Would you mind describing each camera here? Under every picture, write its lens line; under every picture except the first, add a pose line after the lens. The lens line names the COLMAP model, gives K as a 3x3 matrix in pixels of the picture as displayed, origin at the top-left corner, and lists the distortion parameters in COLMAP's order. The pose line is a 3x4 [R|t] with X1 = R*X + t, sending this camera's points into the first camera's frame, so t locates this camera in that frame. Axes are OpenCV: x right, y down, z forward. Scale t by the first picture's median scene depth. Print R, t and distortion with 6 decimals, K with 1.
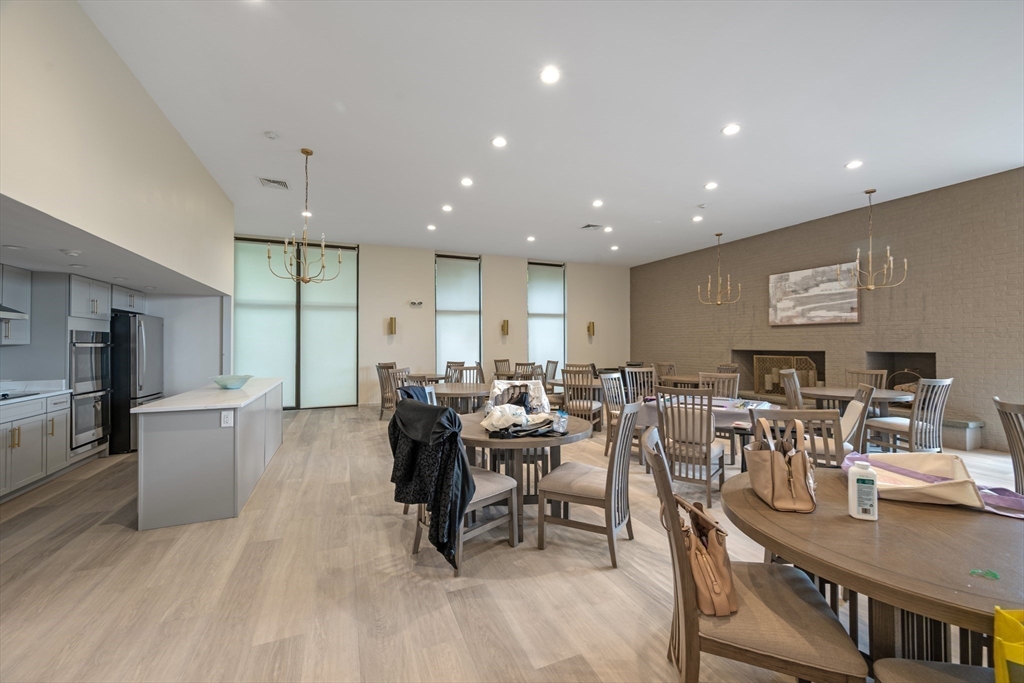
lens RADIAL K [[400.9, 0, 508.6], [0, 400.9, 336.8], [0, 0, 1]] dist [-0.000519, -0.000098]
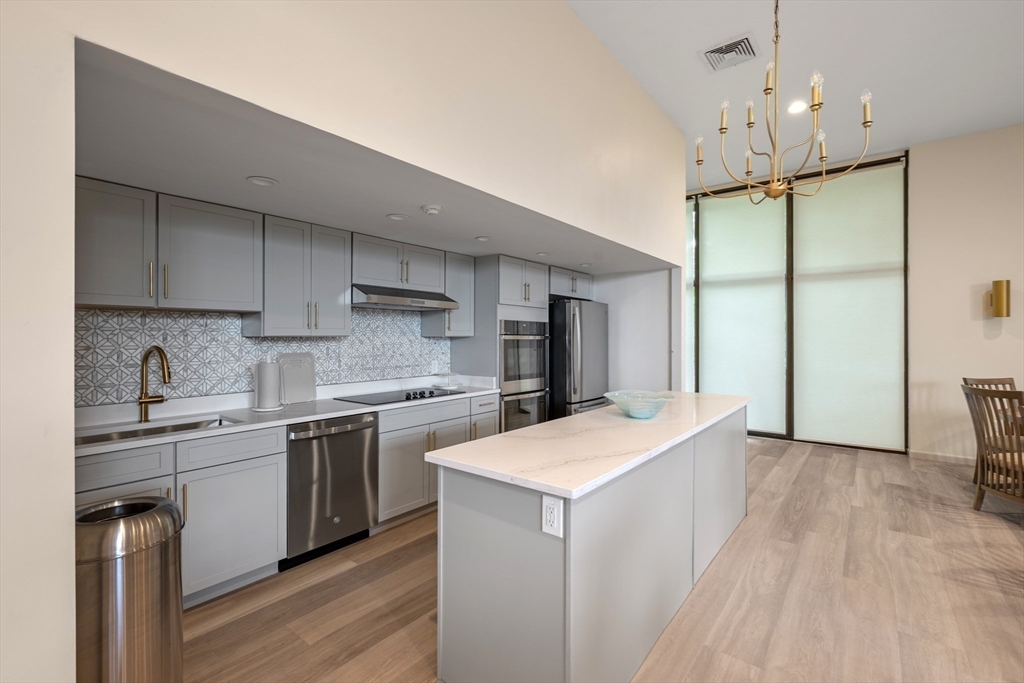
lens RADIAL K [[455.5, 0, 507.5], [0, 455.5, 334.9], [0, 0, 1]] dist [-0.000290, 0.000967]
pose [[0.483960, 0.000435, -0.875090, -0.187433], [0.011575, 0.999909, 0.006898, 0.007225], [0.875014, -0.013467, 0.483911, 0.443250]]
